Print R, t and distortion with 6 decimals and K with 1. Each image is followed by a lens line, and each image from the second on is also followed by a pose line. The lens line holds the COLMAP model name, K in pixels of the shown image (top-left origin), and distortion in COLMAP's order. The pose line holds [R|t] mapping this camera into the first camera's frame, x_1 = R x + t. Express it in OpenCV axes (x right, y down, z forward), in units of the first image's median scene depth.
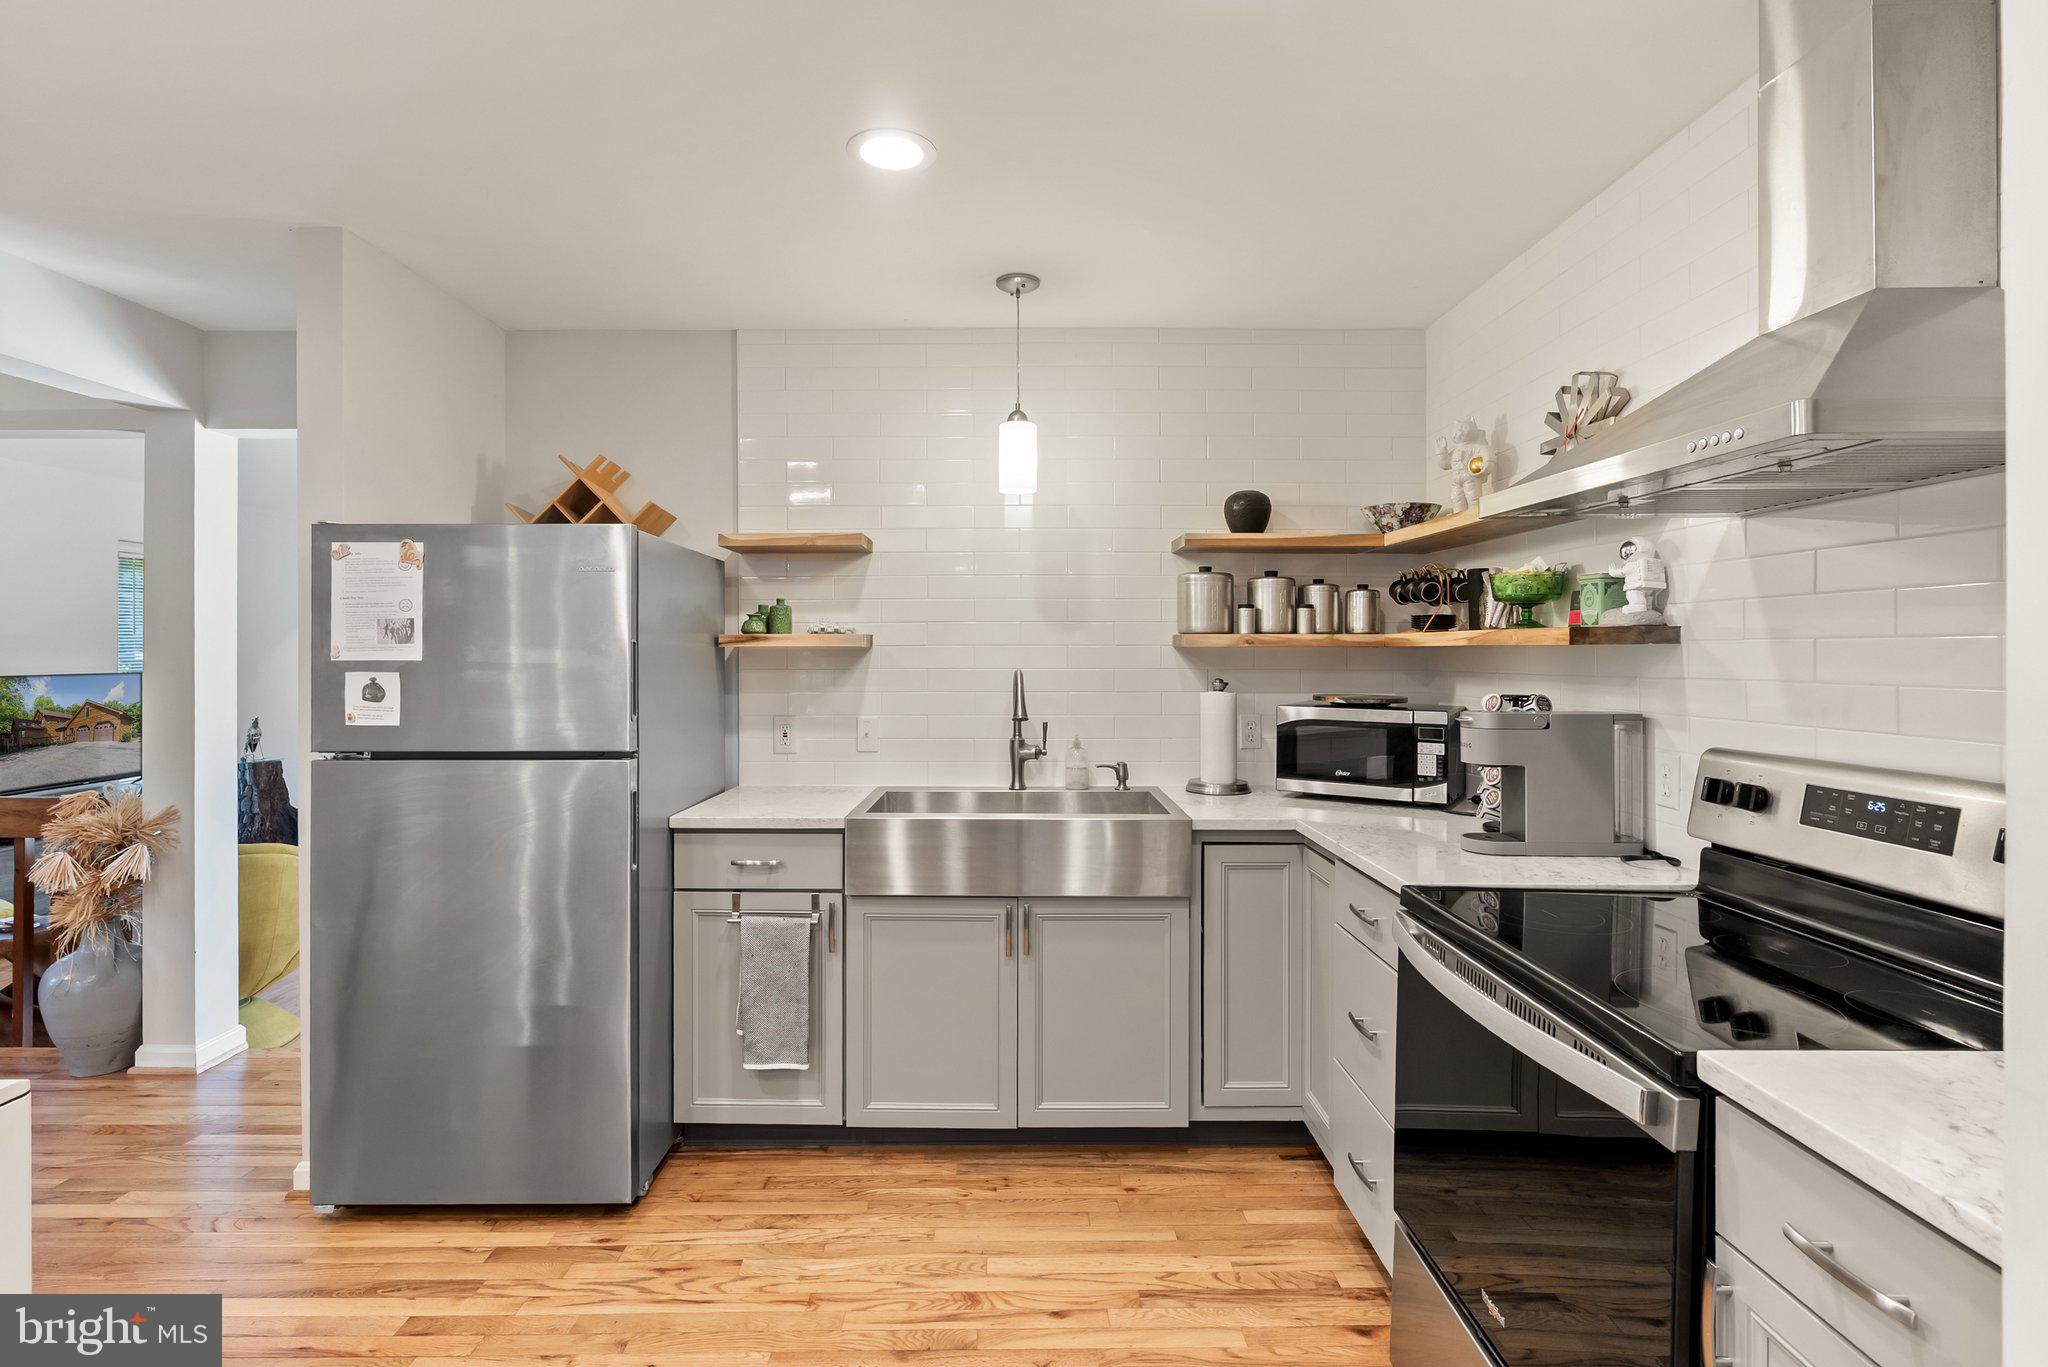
lens RADIAL K [[984.1, 0, 973.9], [0, 984.1, 648.6], [0, 0, 1]] dist [-0.005057, -0.000297]
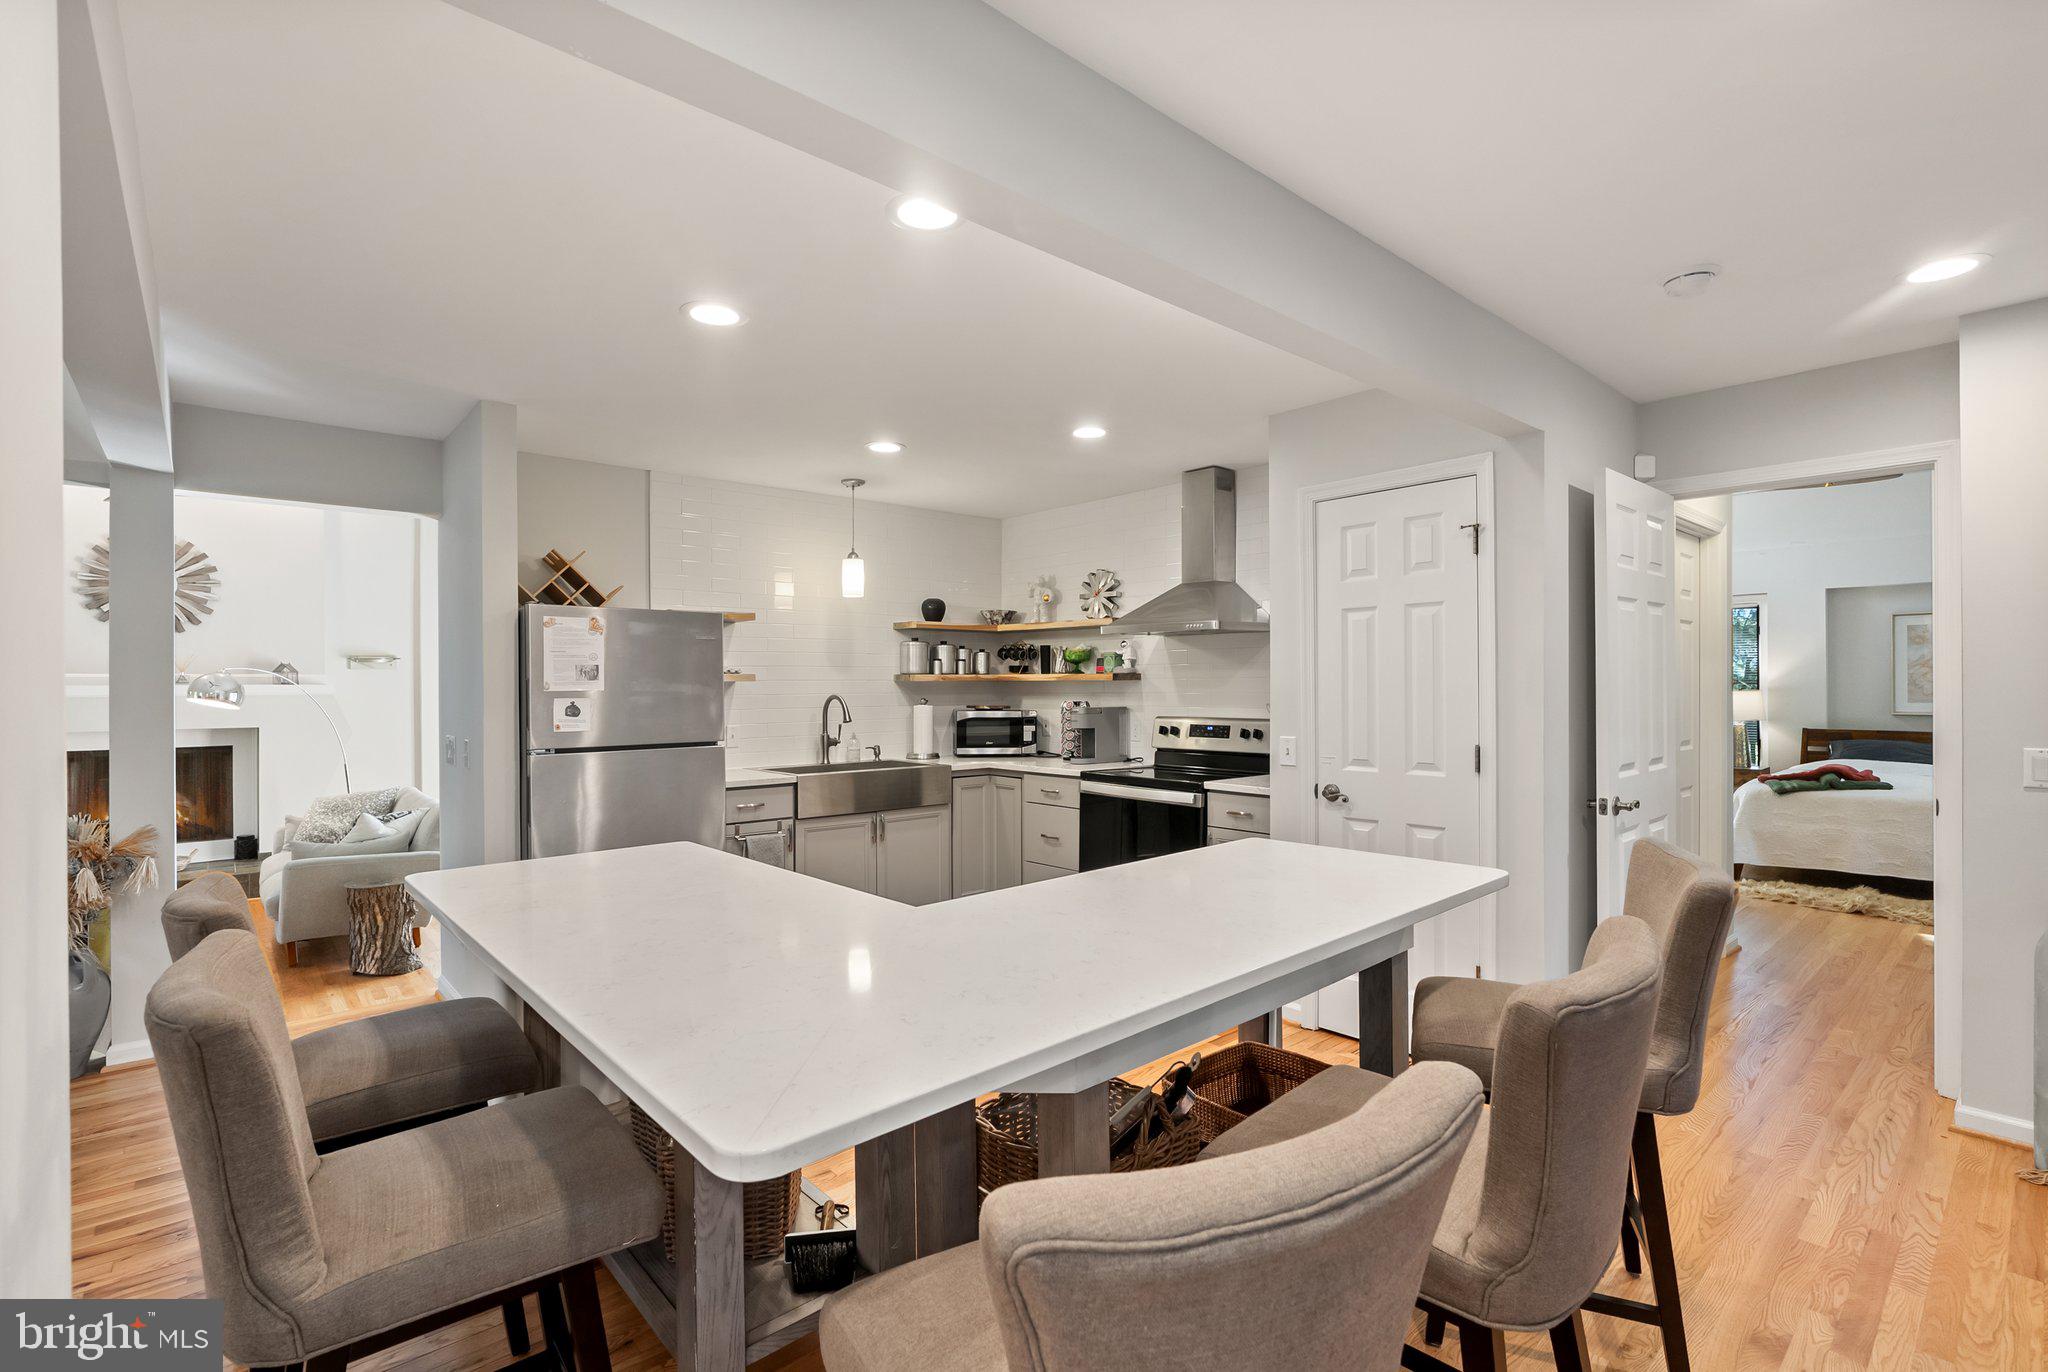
lens RADIAL K [[941.9, 0, 1021.2], [0, 941.9, 679.9], [0, 0, 1]] dist [-0.014232, -0.000040]
pose [[0.753795, -0.001025, 0.657108, -0.917728], [0.001286, 0.999999, 0.000085, -0.004474], [-0.657108, 0.000781, 0.753796, -0.552089]]
